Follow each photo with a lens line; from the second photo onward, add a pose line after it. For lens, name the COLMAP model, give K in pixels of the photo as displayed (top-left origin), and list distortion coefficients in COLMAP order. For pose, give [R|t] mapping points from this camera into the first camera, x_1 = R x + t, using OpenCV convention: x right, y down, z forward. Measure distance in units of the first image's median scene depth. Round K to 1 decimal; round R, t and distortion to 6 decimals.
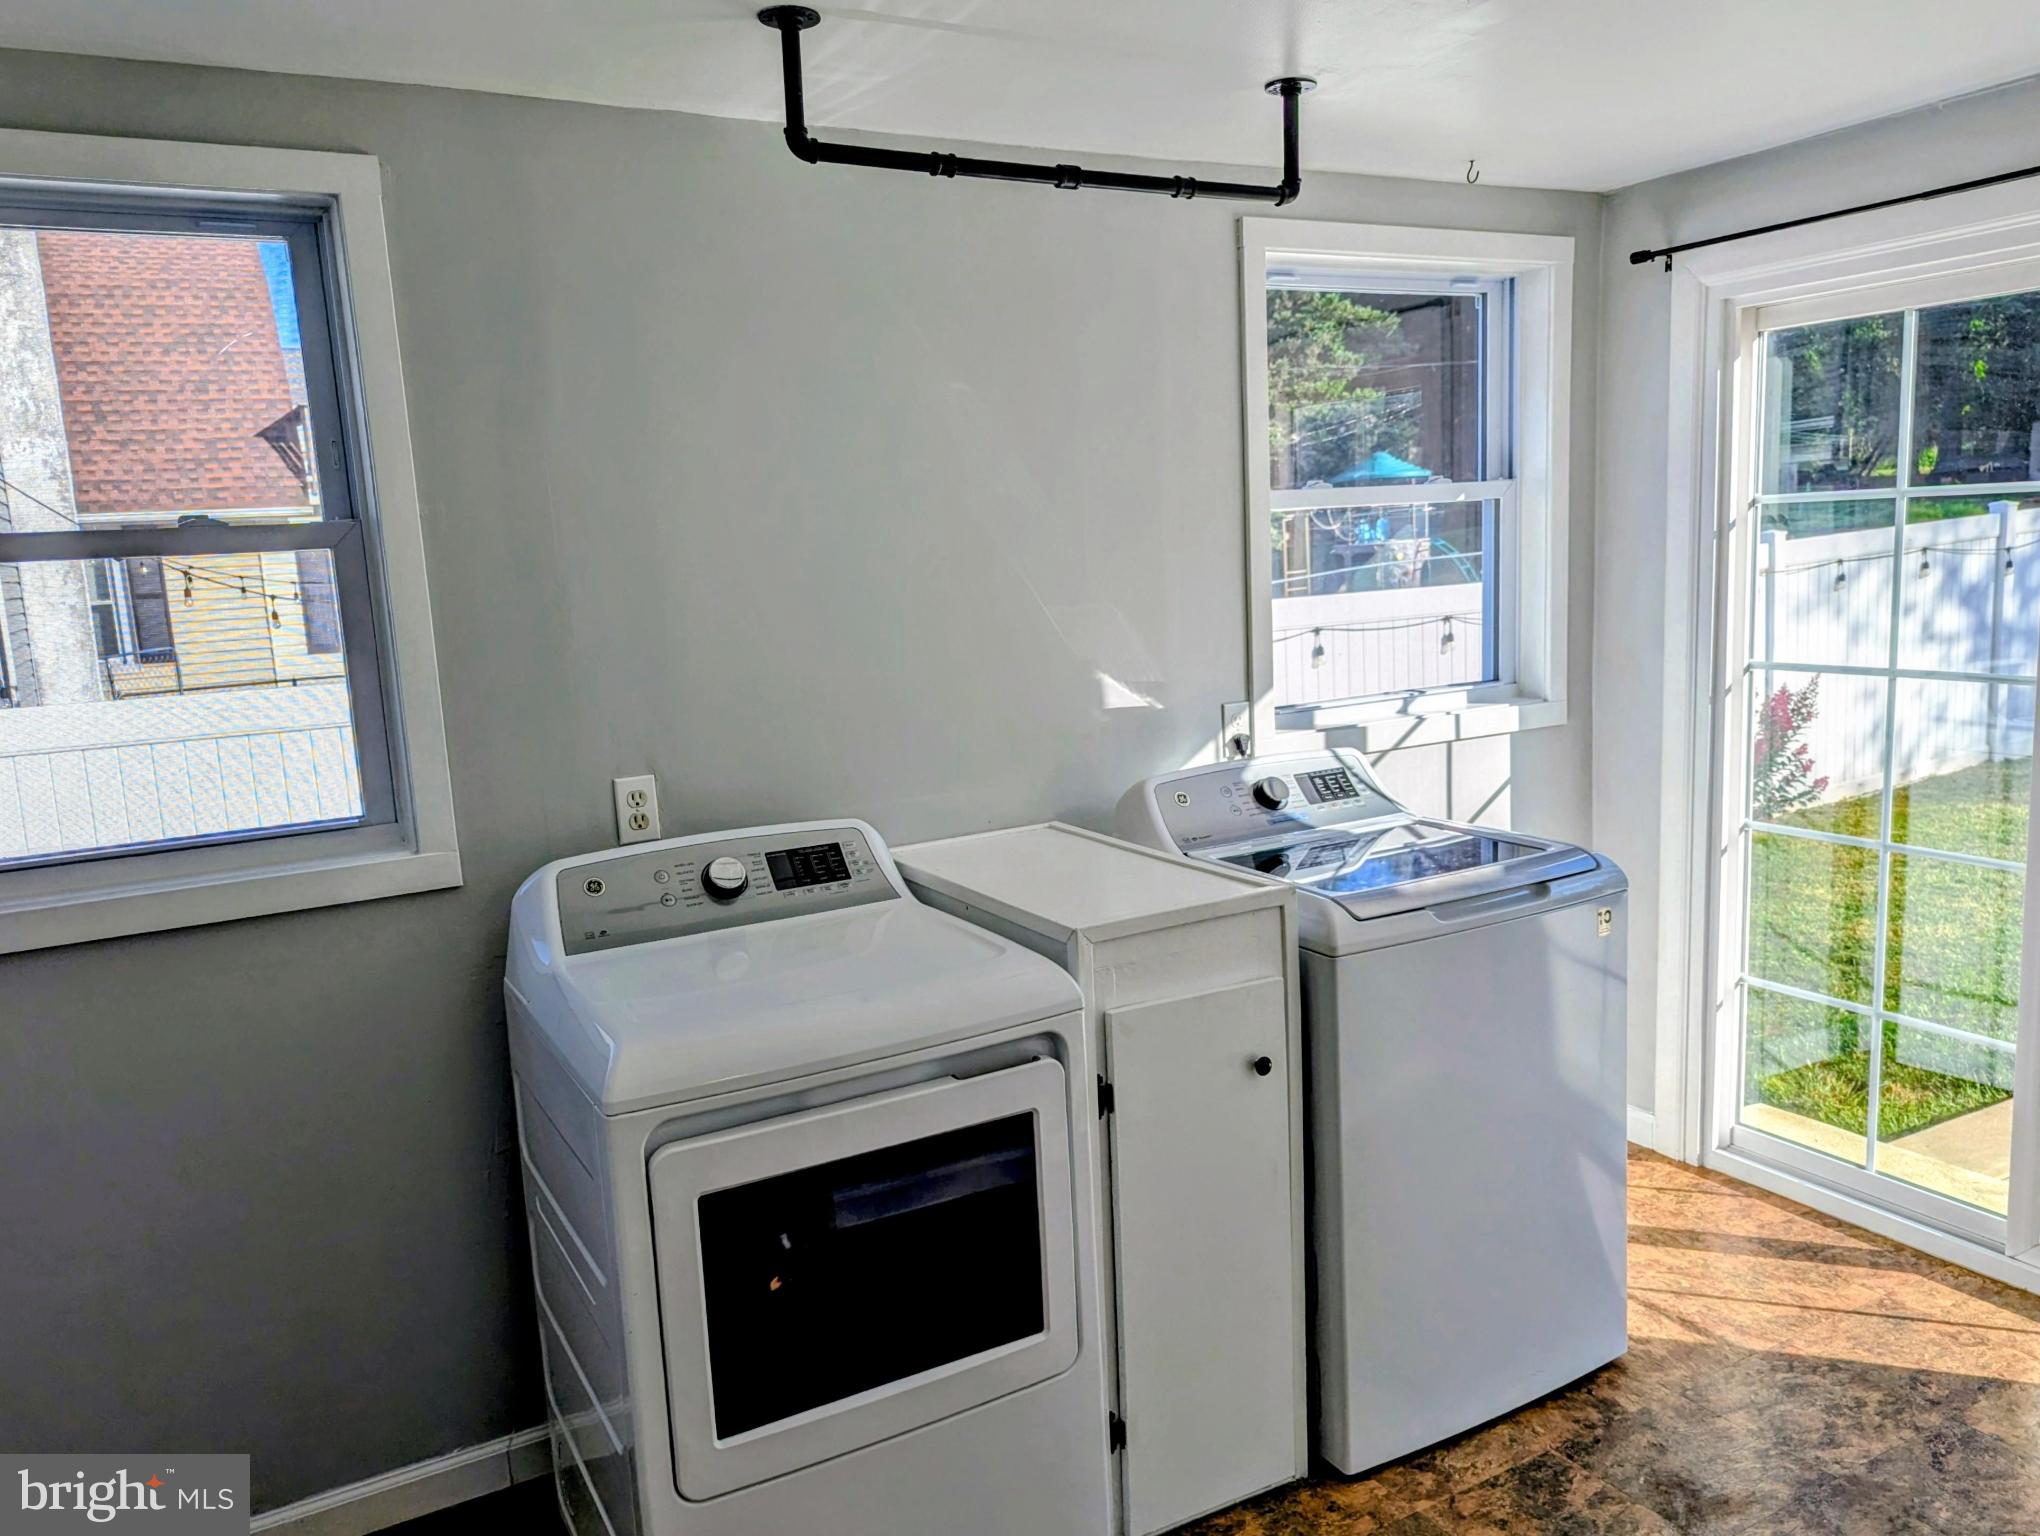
lens RADIAL K [[1497.0, 0, 1021.9], [0, 1497.0, 782.9], [0, 0, 1]] dist [0.033856, -0.002840]
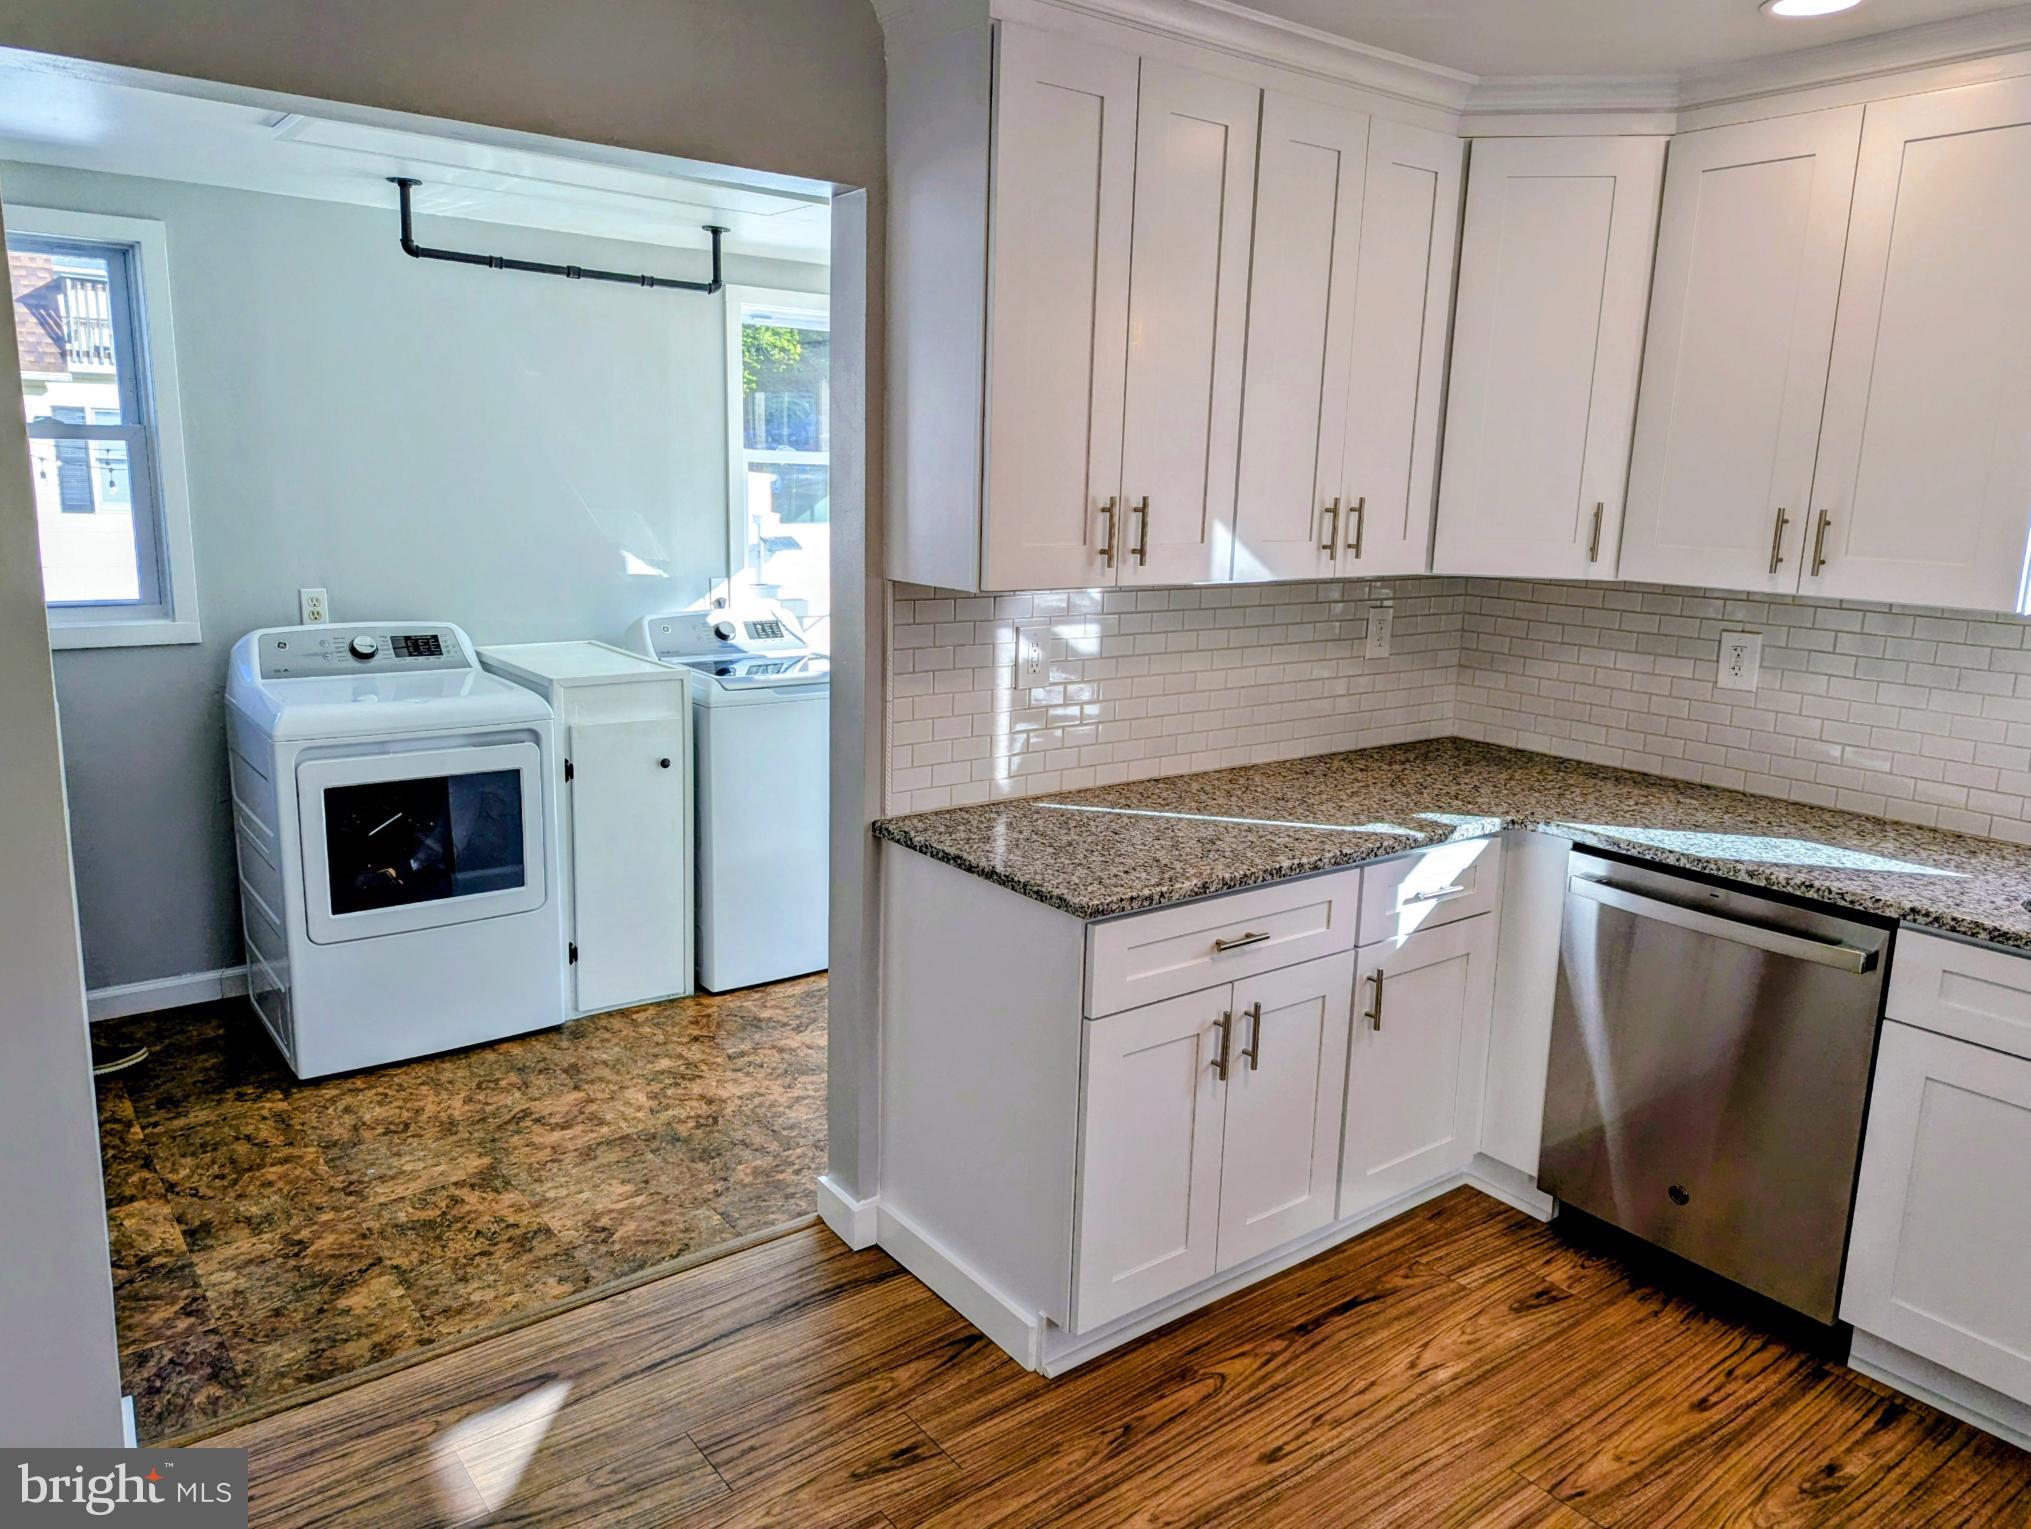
lens RADIAL K [[1435.6, 0, 1020.2], [0, 1435.6, 755.1], [0, 0, 1]] dist [0.057773, -0.048506]
pose [[0.987443, 0.049730, 0.149944, 0.309948], [-0.055253, 0.997930, 0.032893, 0.089597], [-0.147998, -0.040765, 0.988147, -0.791365]]
